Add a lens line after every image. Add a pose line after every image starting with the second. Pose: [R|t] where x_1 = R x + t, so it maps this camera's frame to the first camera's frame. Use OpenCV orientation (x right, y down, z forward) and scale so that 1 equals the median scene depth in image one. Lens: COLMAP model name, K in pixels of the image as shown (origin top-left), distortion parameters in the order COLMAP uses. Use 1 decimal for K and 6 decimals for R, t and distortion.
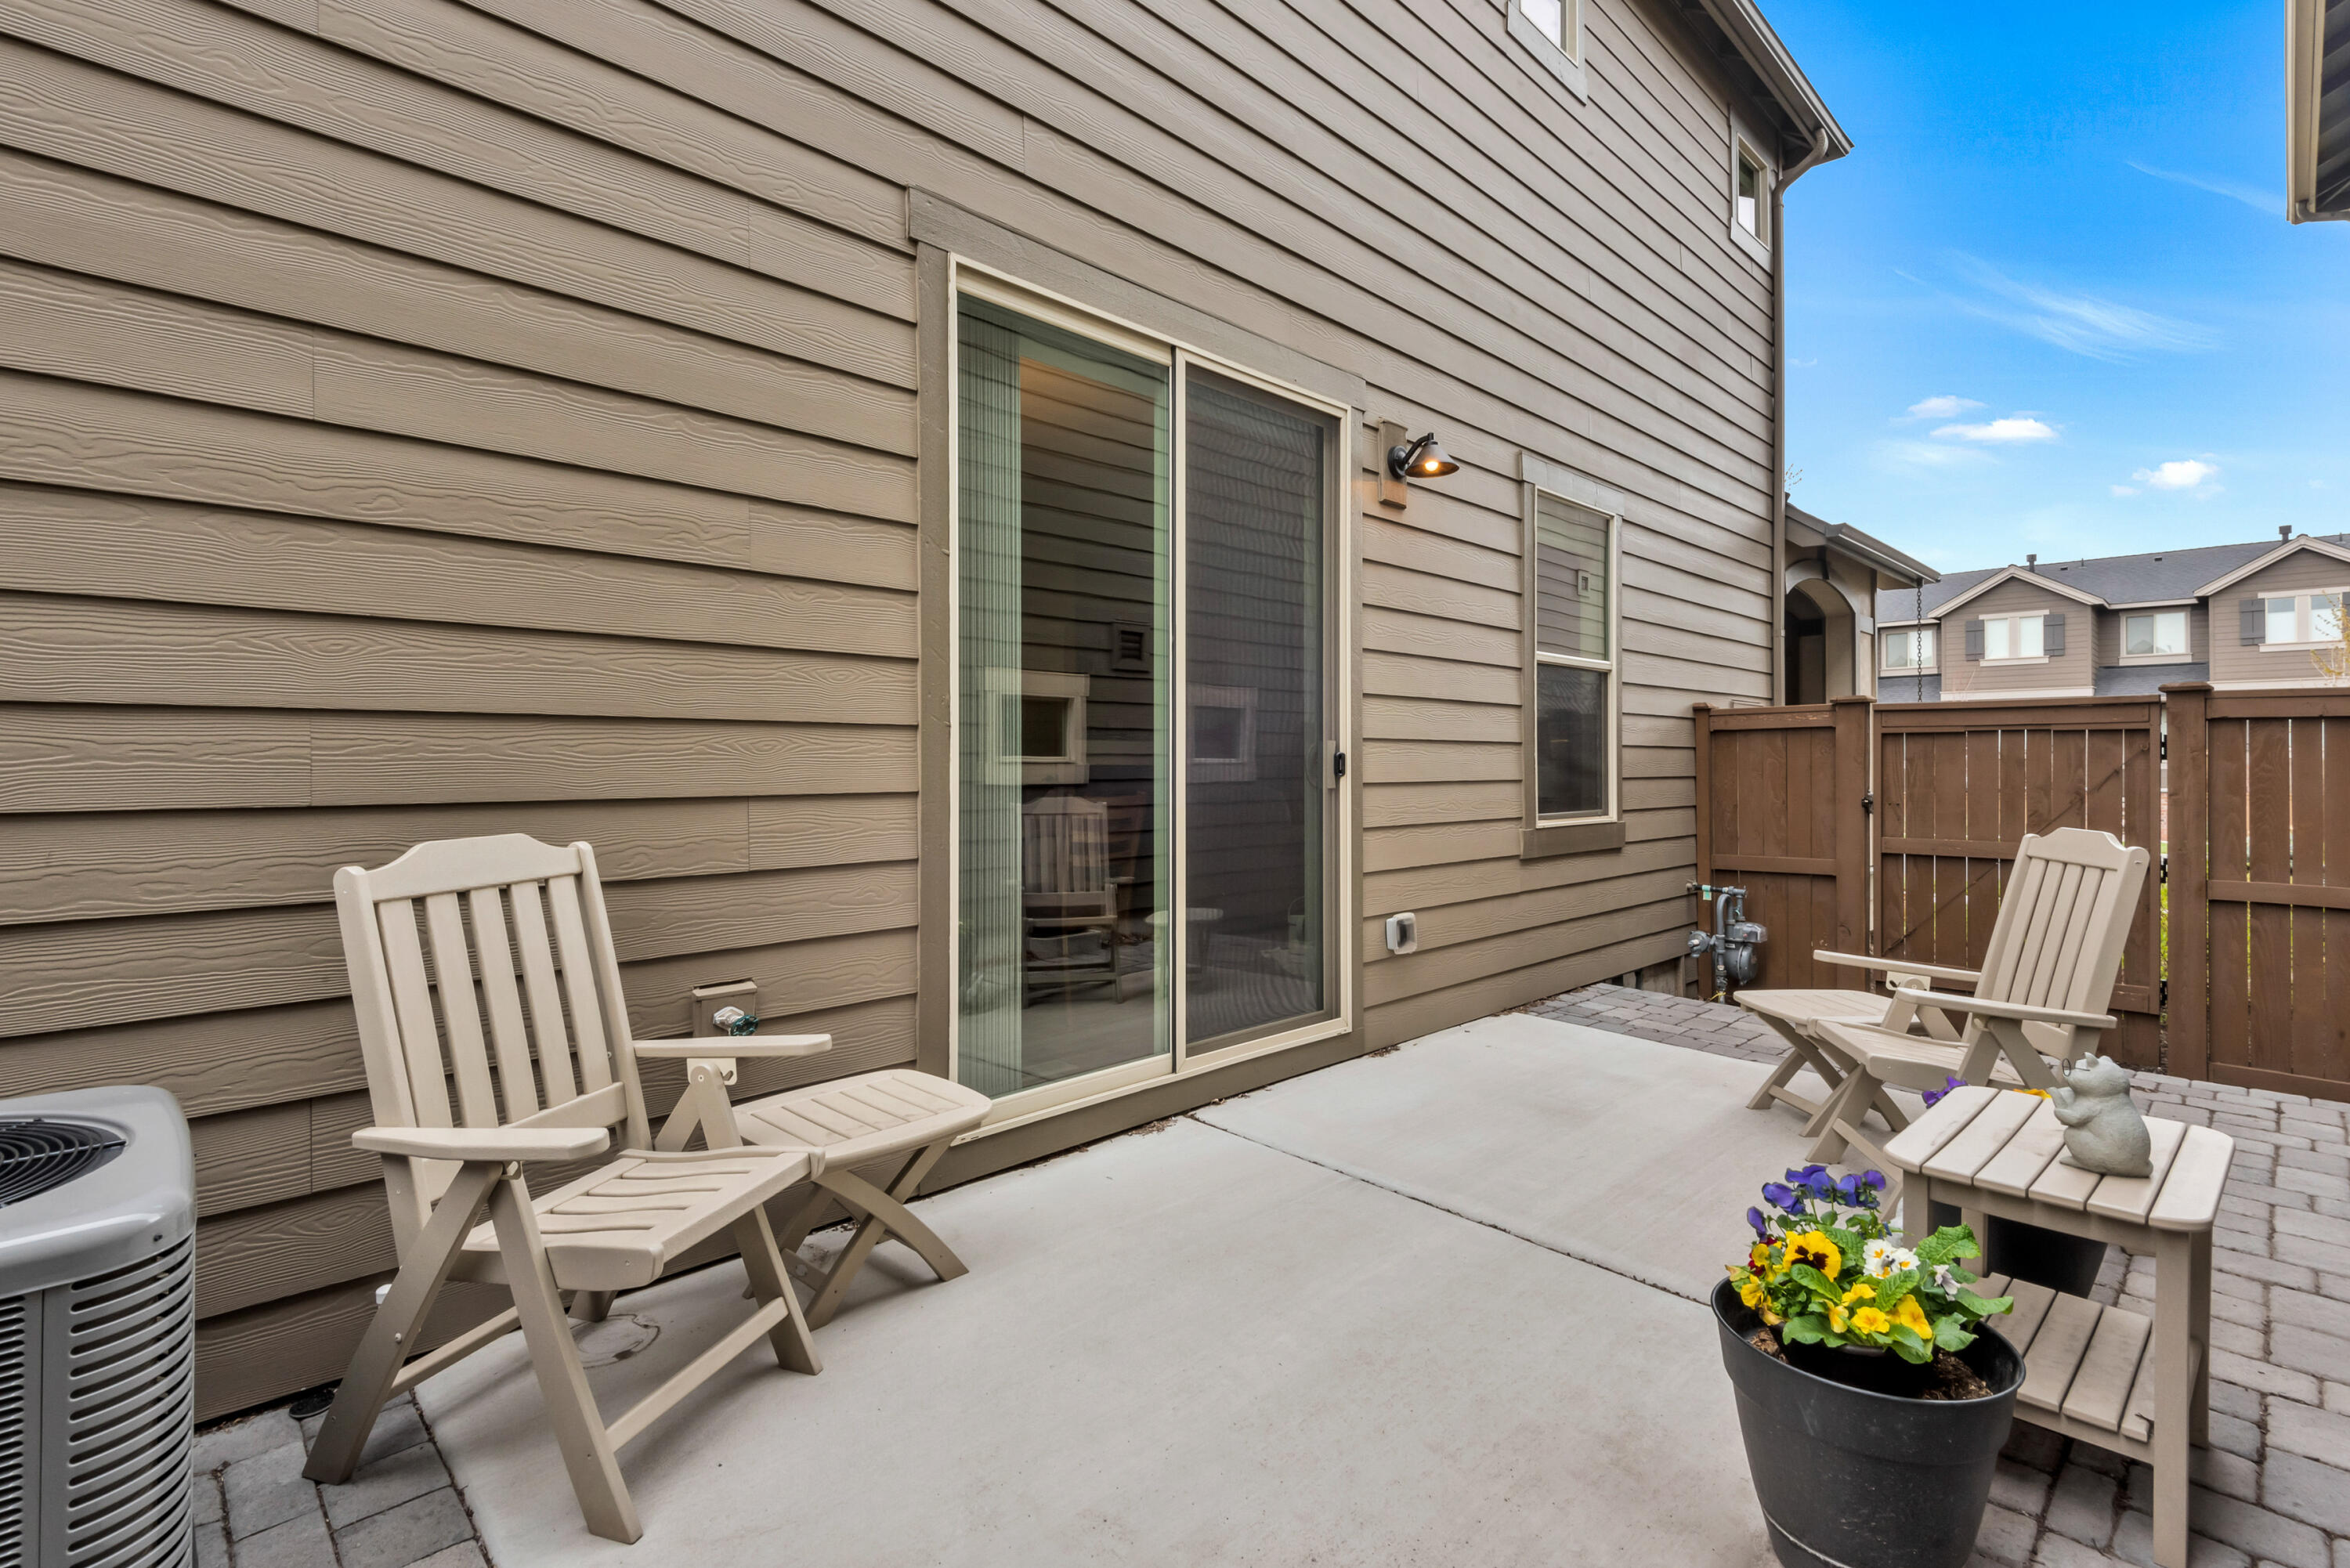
lens RADIAL K [[1093.3, 0, 1178.7], [0, 1093.3, 759.4], [0, 0, 1]] dist [0.005208, -0.001122]
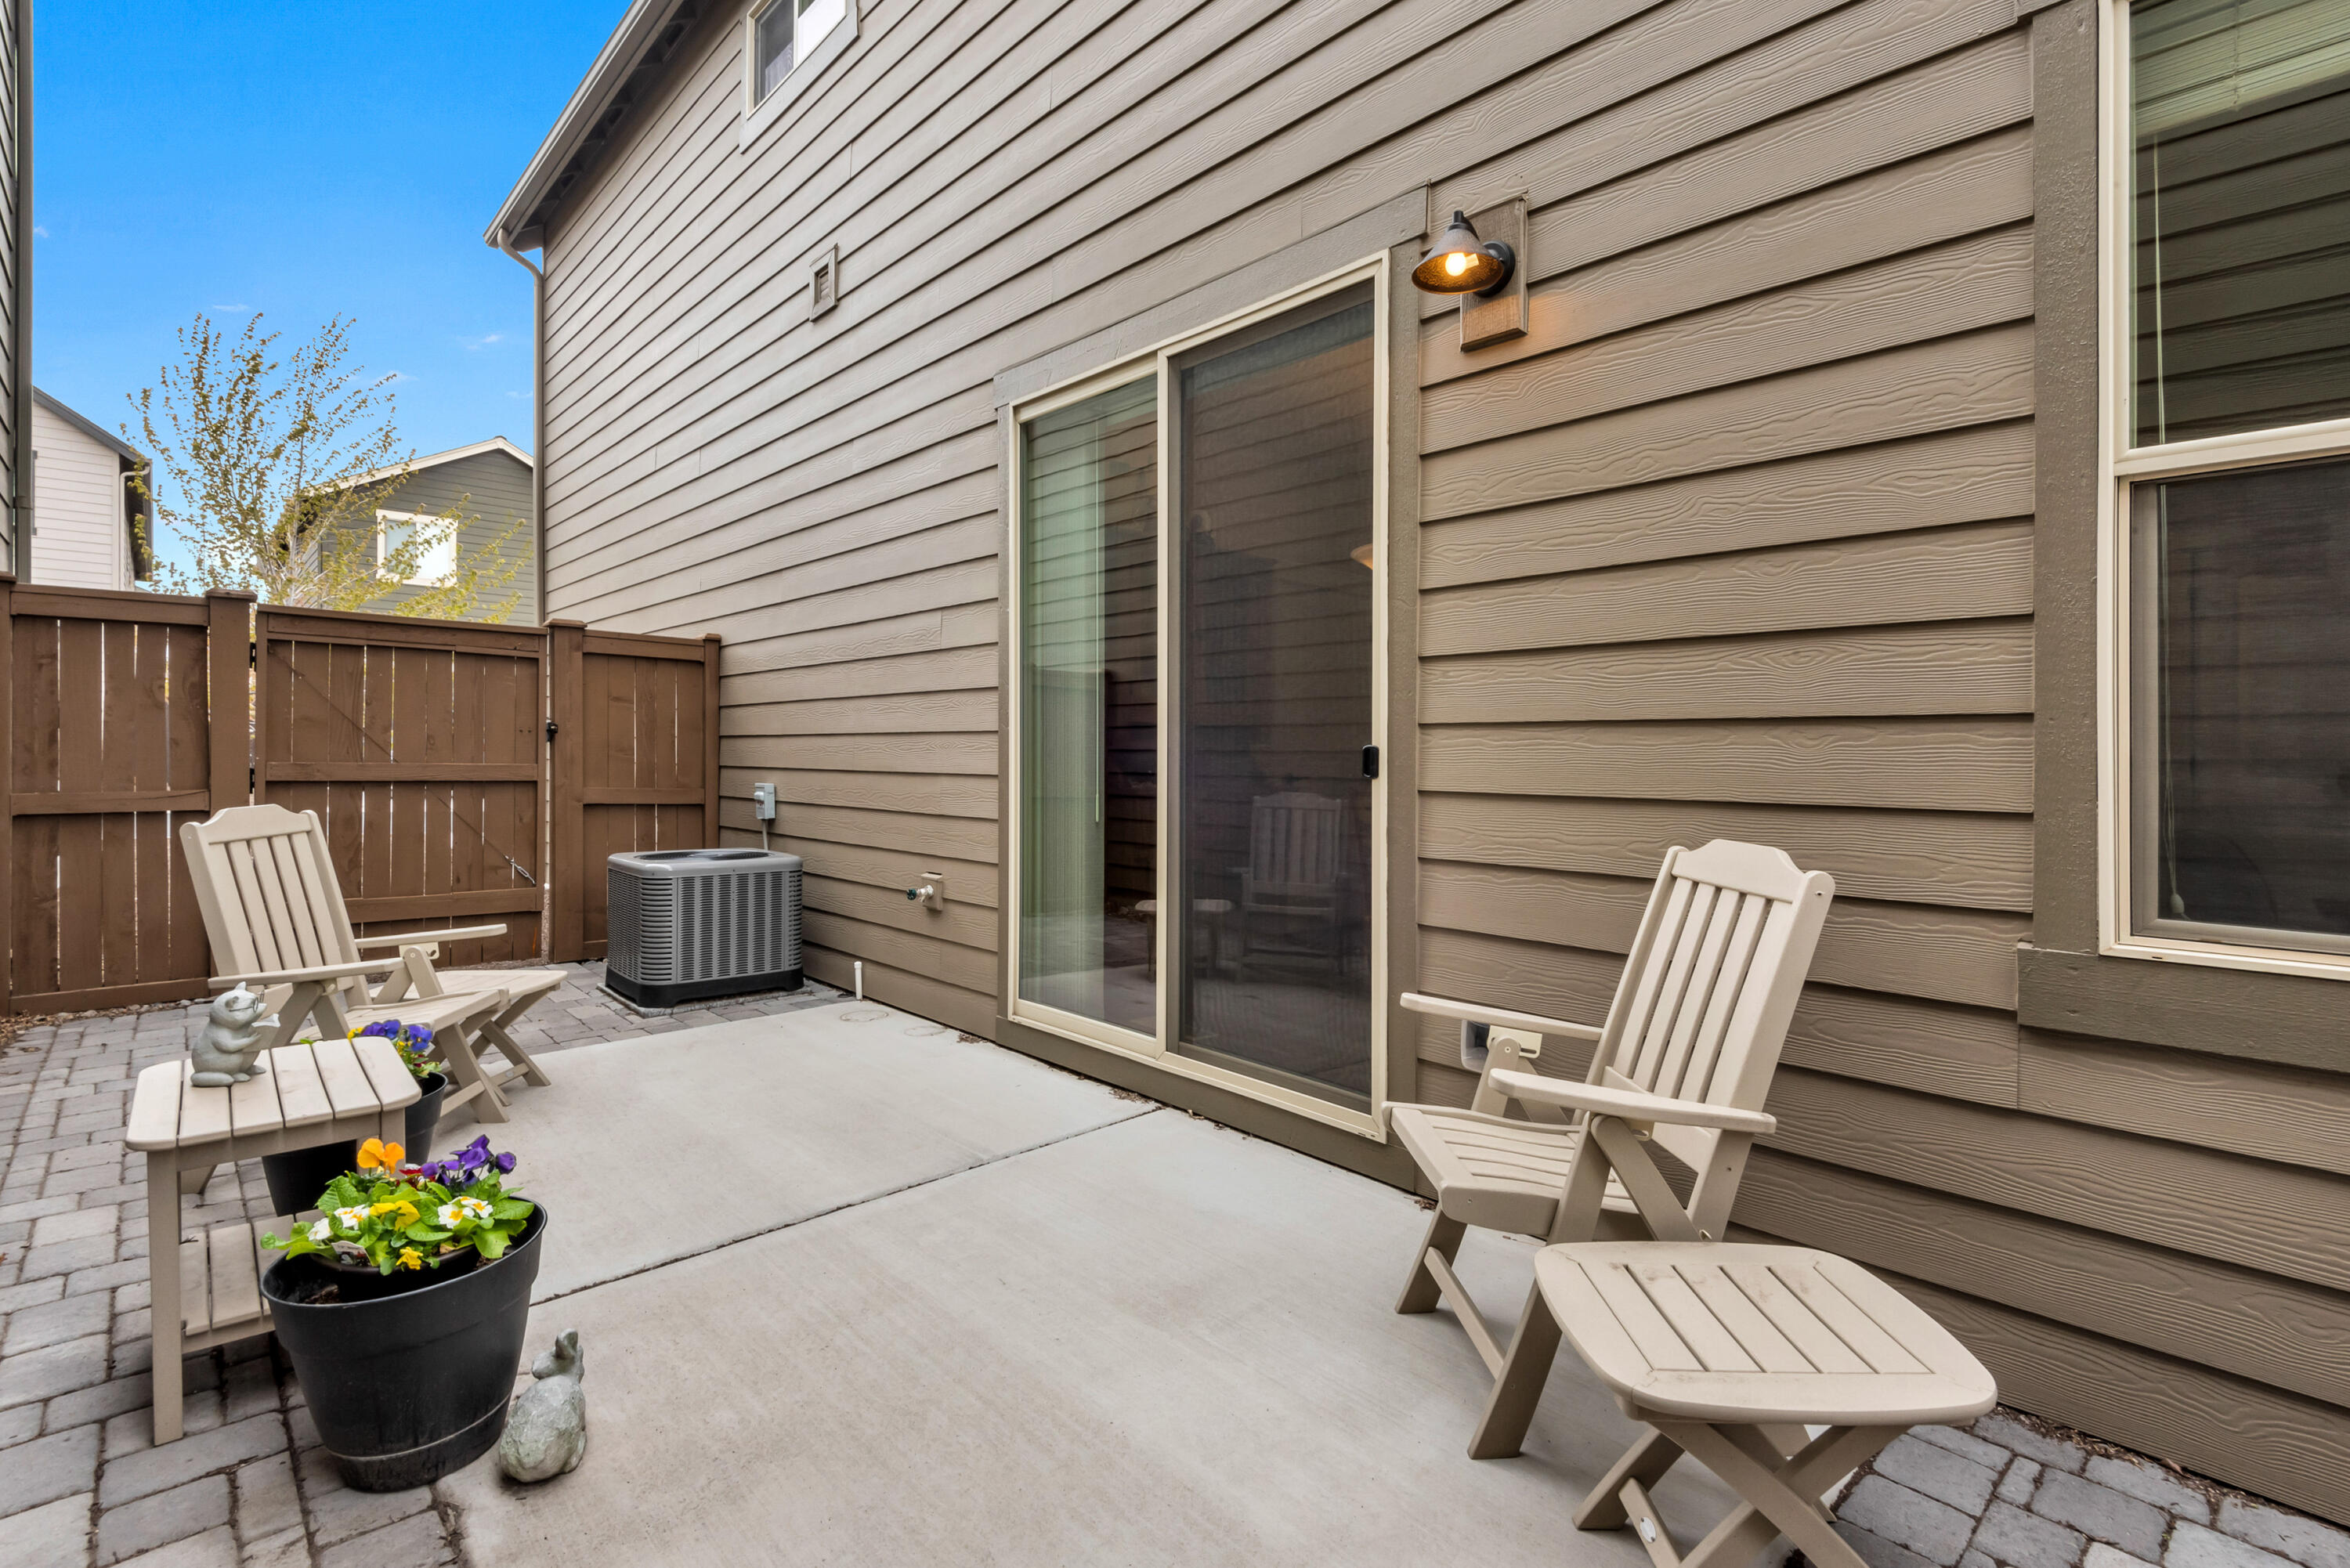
lens RADIAL K [[1093.3, 0, 1179.0], [0, 1093.3, 774.7], [0, 0, 1]] dist [0.005208, -0.001122]
pose [[-0.034369, 0.012732, -0.999328, 0.868081], [-0.011600, 0.999846, 0.013137, 0.005151], [0.999342, 0.012044, -0.034216, 0.898530]]
